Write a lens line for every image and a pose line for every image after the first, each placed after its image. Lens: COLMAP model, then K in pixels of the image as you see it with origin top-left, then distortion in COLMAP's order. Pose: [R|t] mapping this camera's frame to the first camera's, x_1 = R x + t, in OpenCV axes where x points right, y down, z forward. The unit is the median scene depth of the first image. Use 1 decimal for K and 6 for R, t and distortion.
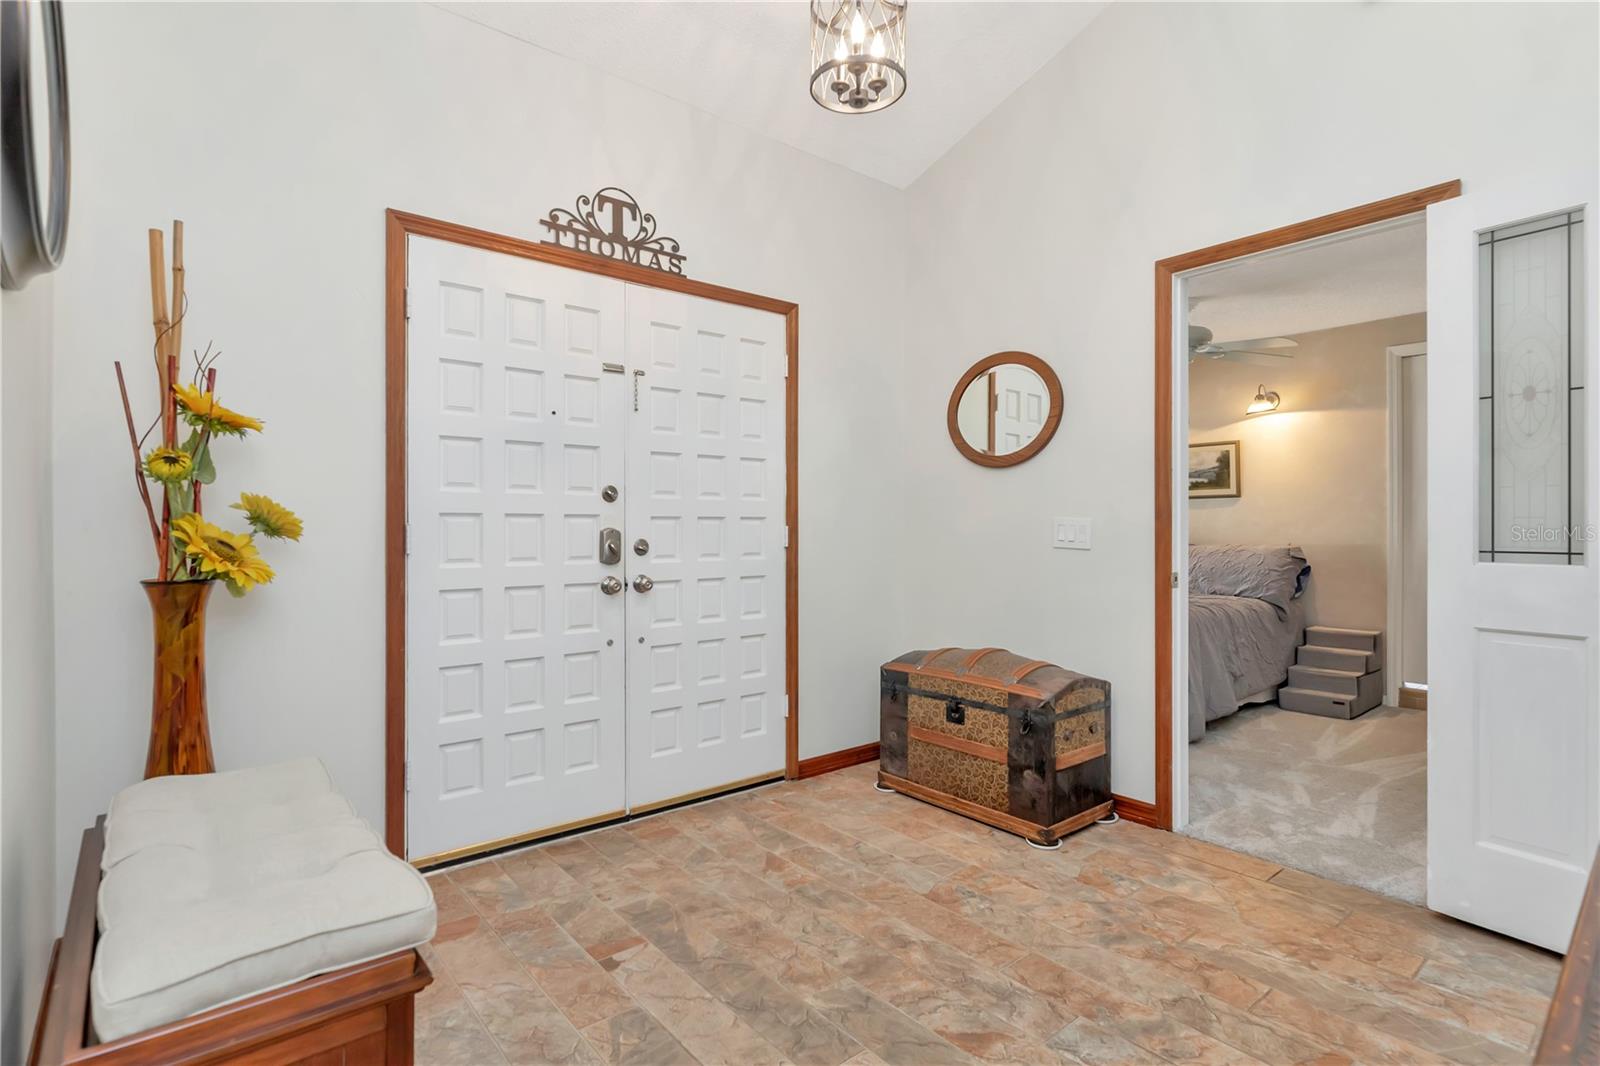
lens RADIAL K [[765.5, 0, 805.8], [0, 765.5, 534.5], [0, 0, 1]] dist [-0.005751, -0.001689]
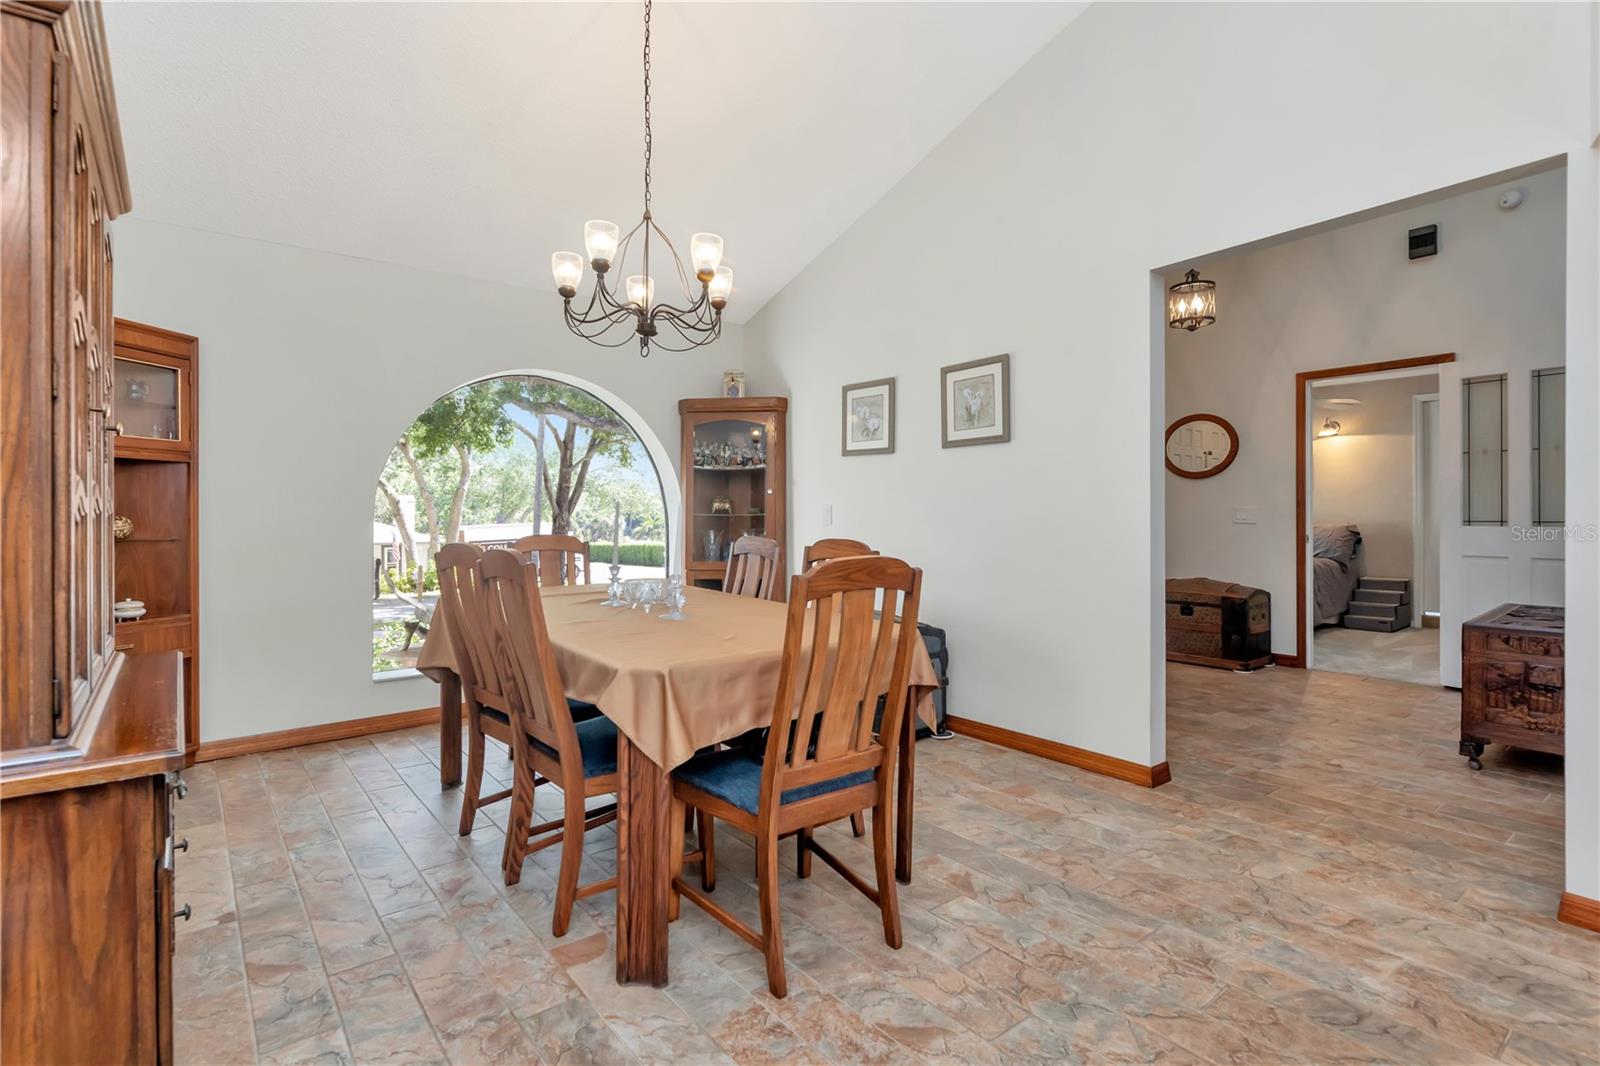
lens RADIAL K [[765.5, 0, 793.9], [0, 765.5, 523.7], [0, 0, 1]] dist [-0.005751, -0.001689]
pose [[0.999798, -0.002502, -0.019940, -0.735964], [0.002527, 0.999996, 0.001189, 0.015436], [0.019937, -0.001240, 0.999800, -0.905857]]
